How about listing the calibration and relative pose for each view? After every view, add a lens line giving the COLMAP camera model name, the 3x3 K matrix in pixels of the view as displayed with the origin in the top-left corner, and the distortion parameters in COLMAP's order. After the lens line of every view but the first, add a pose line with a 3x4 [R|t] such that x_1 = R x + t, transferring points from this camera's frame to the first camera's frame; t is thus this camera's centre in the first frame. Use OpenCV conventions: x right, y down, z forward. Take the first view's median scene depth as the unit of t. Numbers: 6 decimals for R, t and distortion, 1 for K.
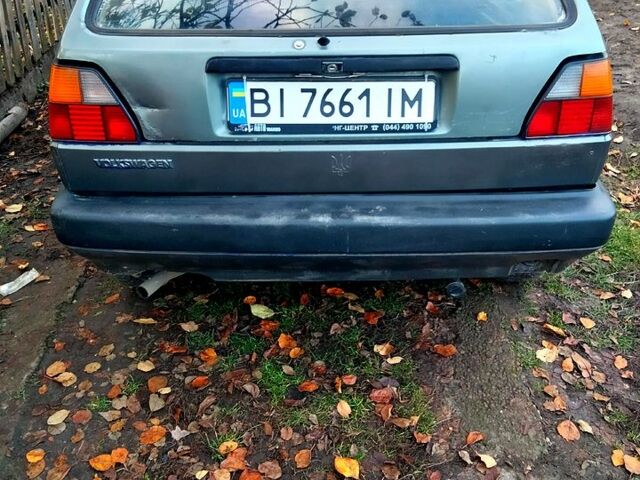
lens RADIAL K [[668.4, 0, 320.0], [0, 668.4, 240.0], [0, 0, 1]] dist [0.023346, 0.024589]
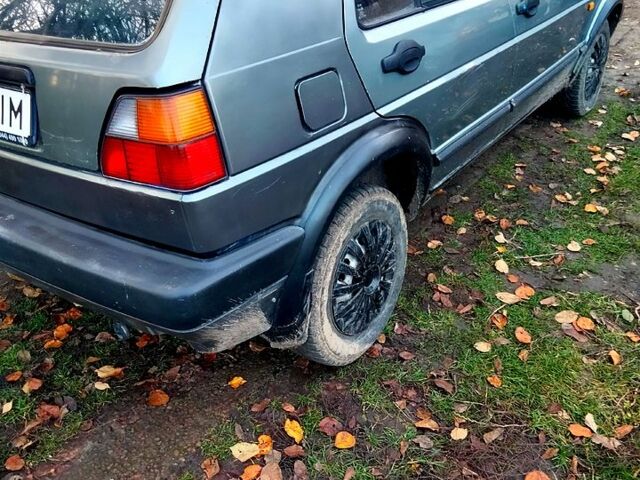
lens RADIAL K [[668.4, 0, 320.0], [0, 668.4, 240.0], [0, 0, 1]] dist [0.023346, 0.024589]
pose [[0.805828, 0.253215, -0.535278, 1.000475], [-0.253113, 0.964508, 0.075216, -0.206375], [0.535326, 0.074875, 0.841320, 0.435524]]
